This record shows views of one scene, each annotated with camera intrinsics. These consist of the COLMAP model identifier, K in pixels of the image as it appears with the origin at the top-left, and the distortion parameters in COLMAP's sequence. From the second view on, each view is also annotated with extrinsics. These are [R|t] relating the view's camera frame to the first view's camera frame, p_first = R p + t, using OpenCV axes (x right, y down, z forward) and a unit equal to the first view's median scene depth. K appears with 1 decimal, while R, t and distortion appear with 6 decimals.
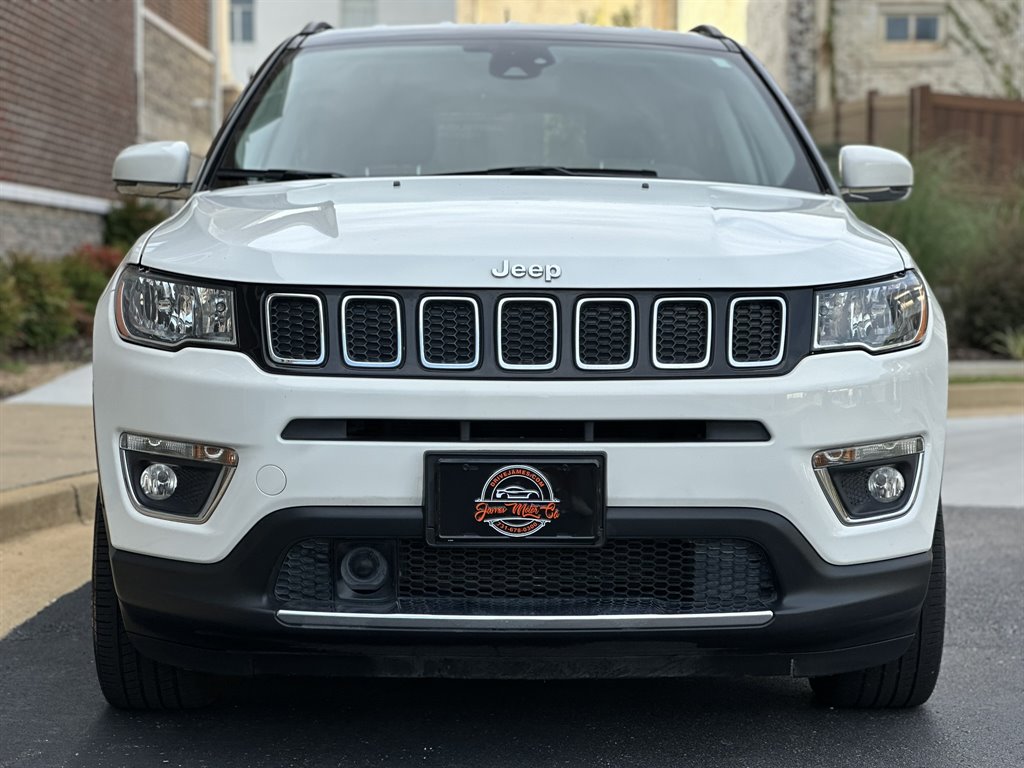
lens RADIAL K [[2264.2, 0, 495.8], [0, 2264.2, 419.0], [0, 0, 1]] dist [0.205431, 0.000000]
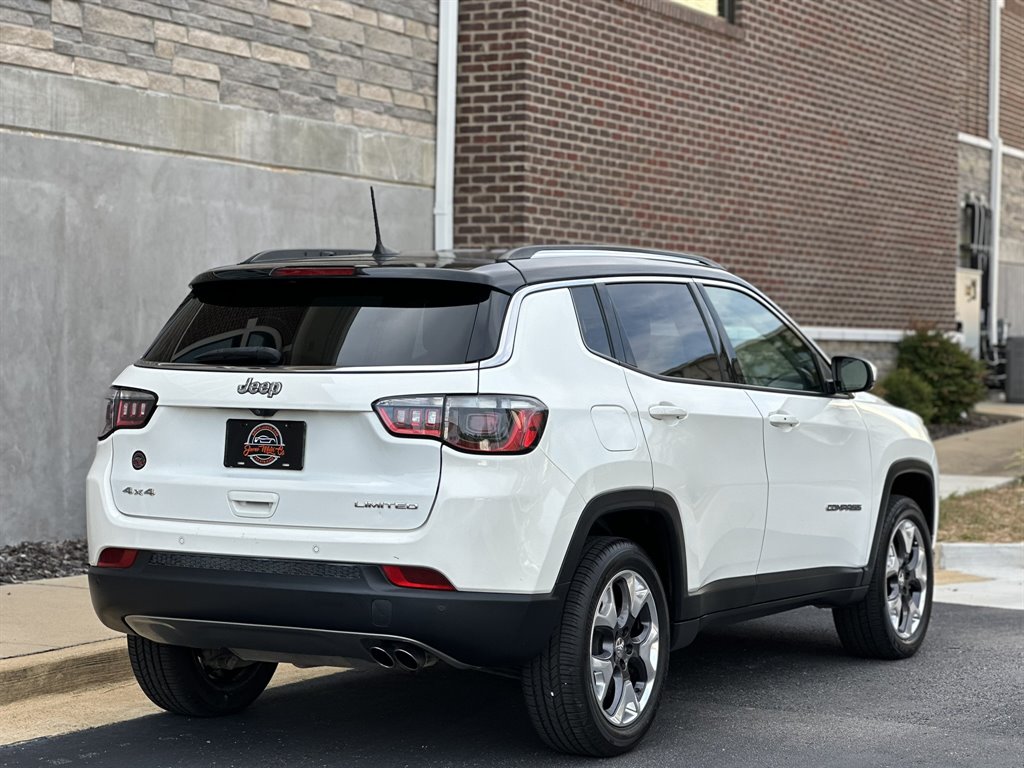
lens RADIAL K [[2264.2, 0, 522.0], [0, 2264.2, 362.0], [0, 0, 1]] dist [0.205431, 0.000000]
pose [[0.888669, 0.007291, -0.458491, 0.845477], [-0.036484, 0.997828, -0.054846, -0.045942], [0.457095, 0.065468, 0.887005, -0.469634]]
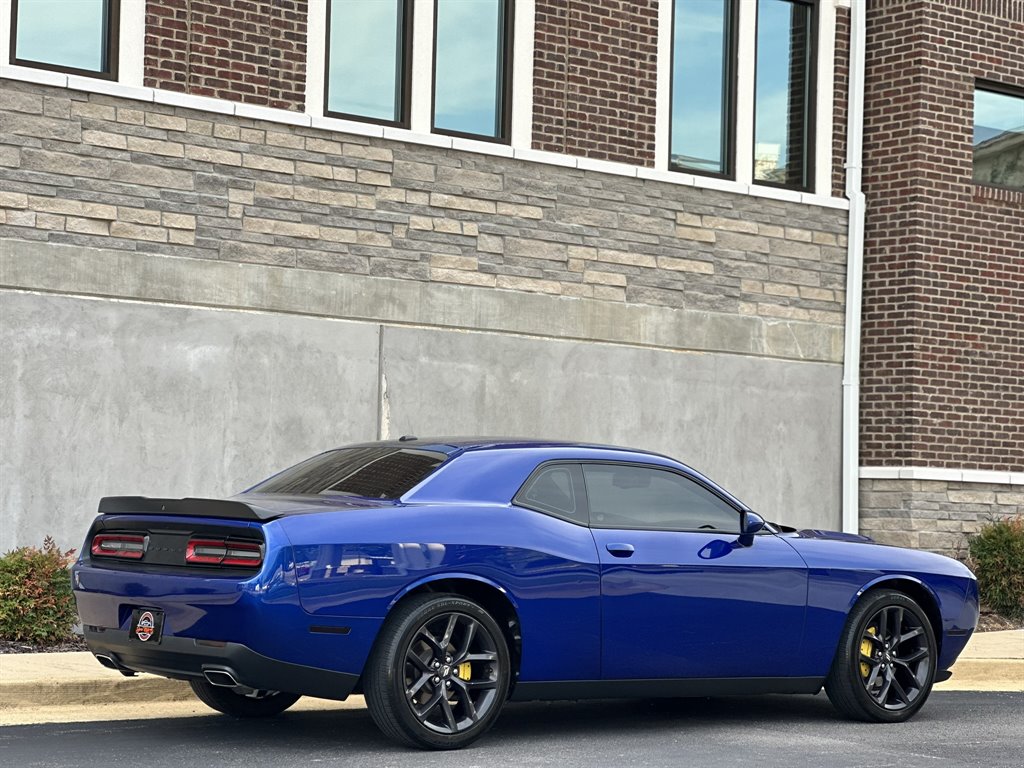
lens RADIAL K [[2264.2, 0, 525.5], [0, 2264.2, 349.3], [0, 0, 1]] dist [0.205431, 0.000000]
pose [[0.645224, -0.037022, -0.763096, 2.093414], [-0.076681, 0.990643, -0.112897, 0.012160], [0.760135, 0.131359, 0.636348, -0.688934]]
